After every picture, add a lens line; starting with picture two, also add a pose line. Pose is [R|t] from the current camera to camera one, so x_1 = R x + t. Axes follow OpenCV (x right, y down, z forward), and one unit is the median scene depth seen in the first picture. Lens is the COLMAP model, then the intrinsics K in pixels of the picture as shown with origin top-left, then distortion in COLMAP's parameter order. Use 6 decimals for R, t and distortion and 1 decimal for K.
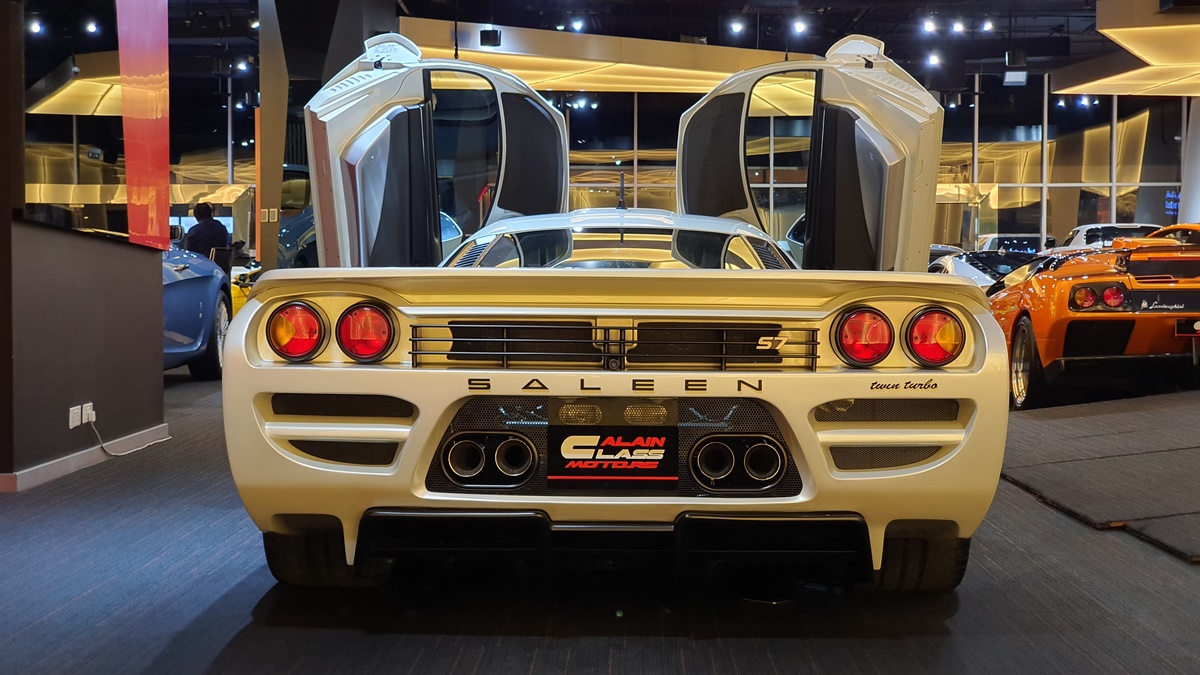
lens RADIAL K [[1805.9, 0, 579.9], [0, 1805.9, 321.2], [0, 0, 1]] dist [-0.013413, 0.238545]
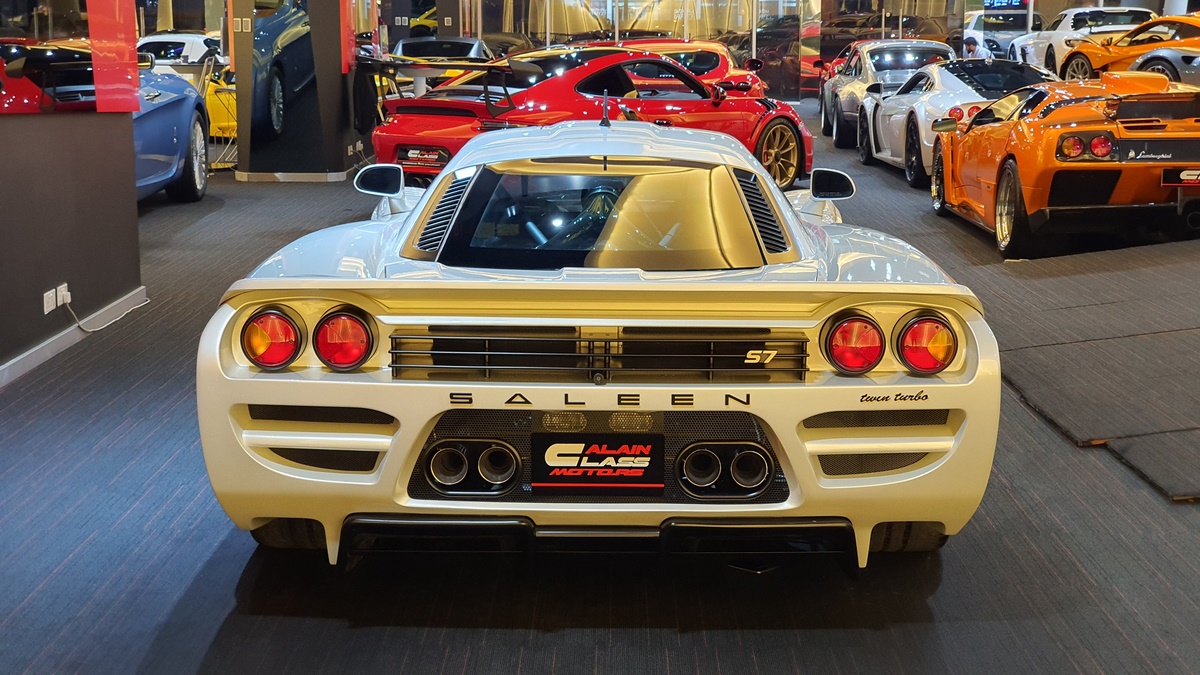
lens RADIAL K [[1799.3, 0, 600.0], [0, 1799.3, 337.5], [0, 0, 1]] dist [-0.048848, 0.537302]
pose [[0.999765, -0.004141, 0.021297, -0.001131], [0.000939, 0.988955, 0.148212, -0.138680], [-0.021676, -0.148157, 0.988726, 0.040419]]
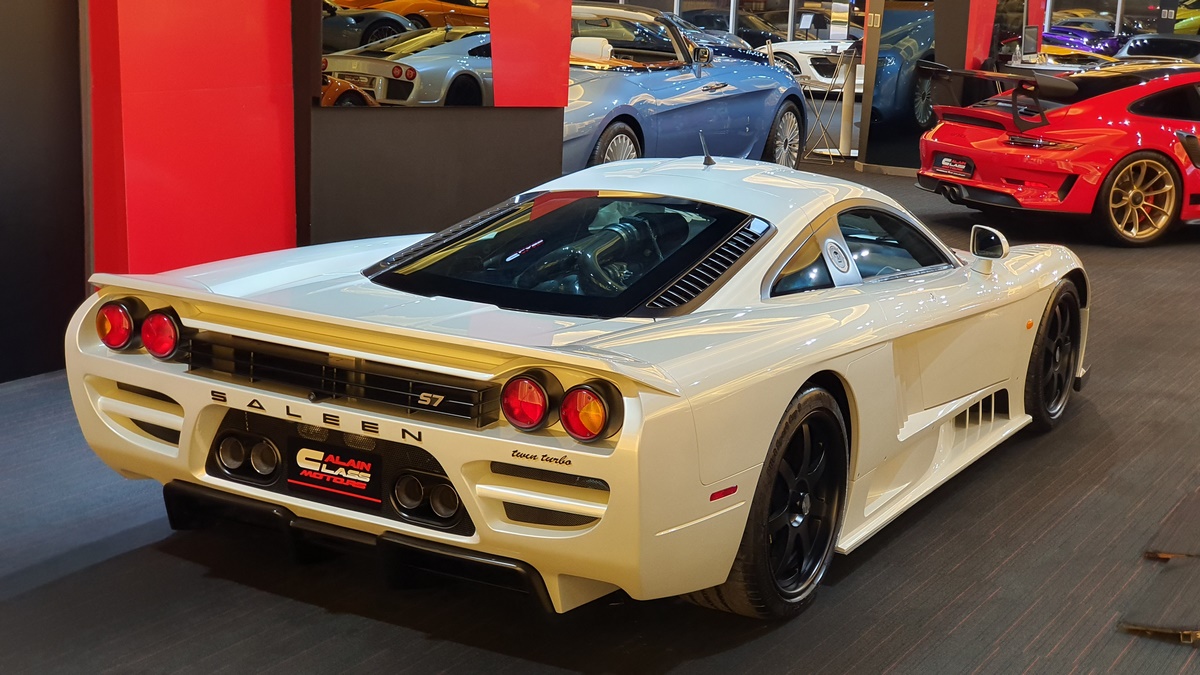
lens RADIAL K [[1799.3, 0, 600.0], [0, 1799.3, 337.5], [0, 0, 1]] dist [-0.048848, 0.537302]
pose [[0.881353, 0.131478, -0.453796, 0.656624], [-0.054818, 0.982469, 0.178183, -0.213950], [0.469268, -0.132165, 0.873109, 0.117791]]
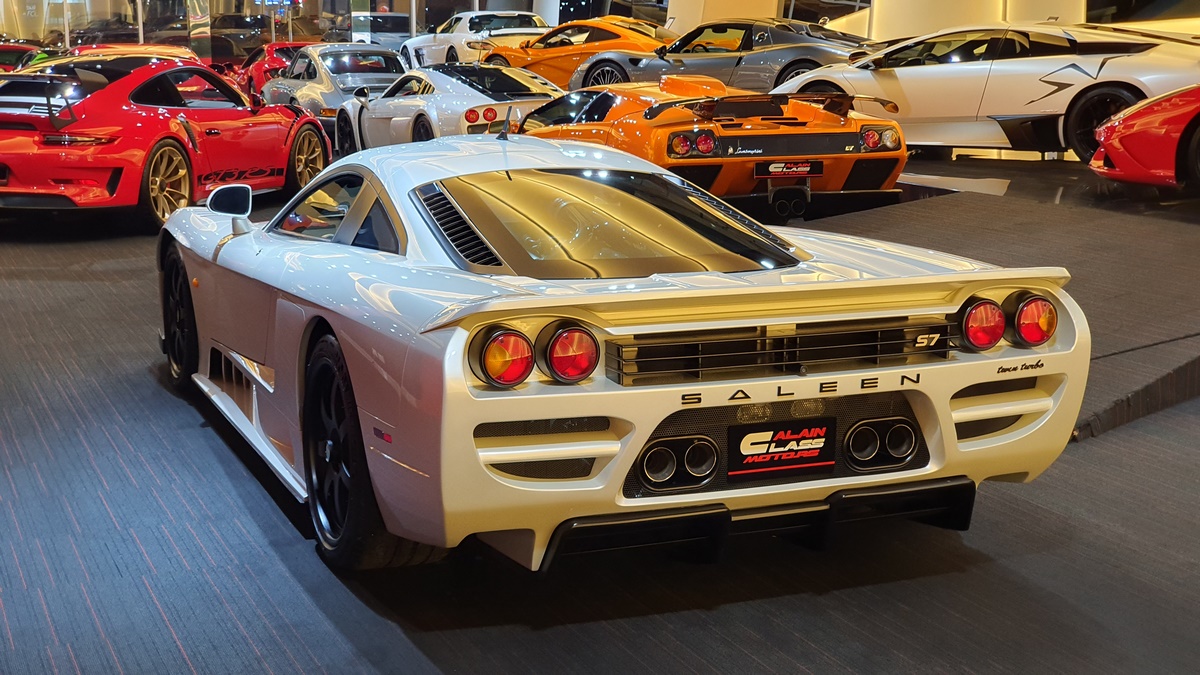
lens RADIAL K [[1799.3, 0, 600.0], [0, 1799.3, 337.5], [0, 0, 1]] dist [-0.048848, 0.537302]
pose [[0.912433, -0.073638, 0.402547, -0.512410], [0.012779, 0.988324, 0.151828, -0.156871], [-0.409028, -0.133388, 0.902720, 0.077280]]
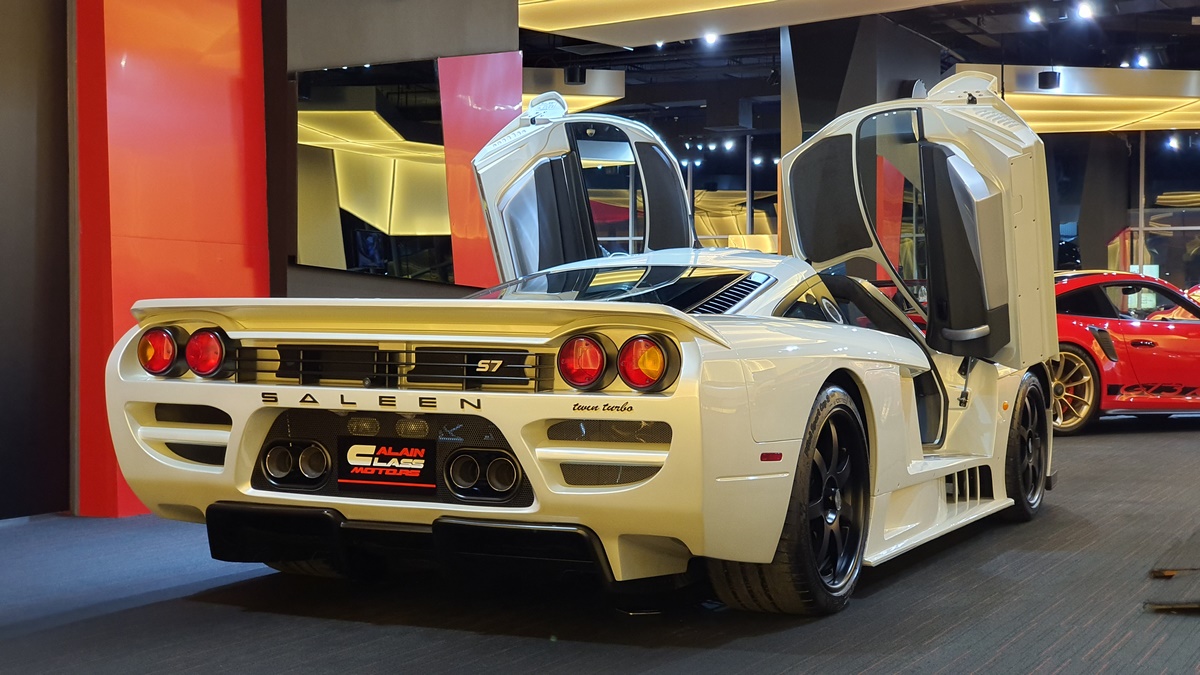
lens RADIAL K [[1799.3, 0, 600.0], [0, 1799.3, 337.5], [0, 0, 1]] dist [-0.048848, 0.537302]
pose [[0.912380, 0.007781, -0.409270, 0.602996], [-0.015044, 0.999781, -0.014529, 0.009520], [0.409067, 0.019413, 0.912298, 0.022074]]
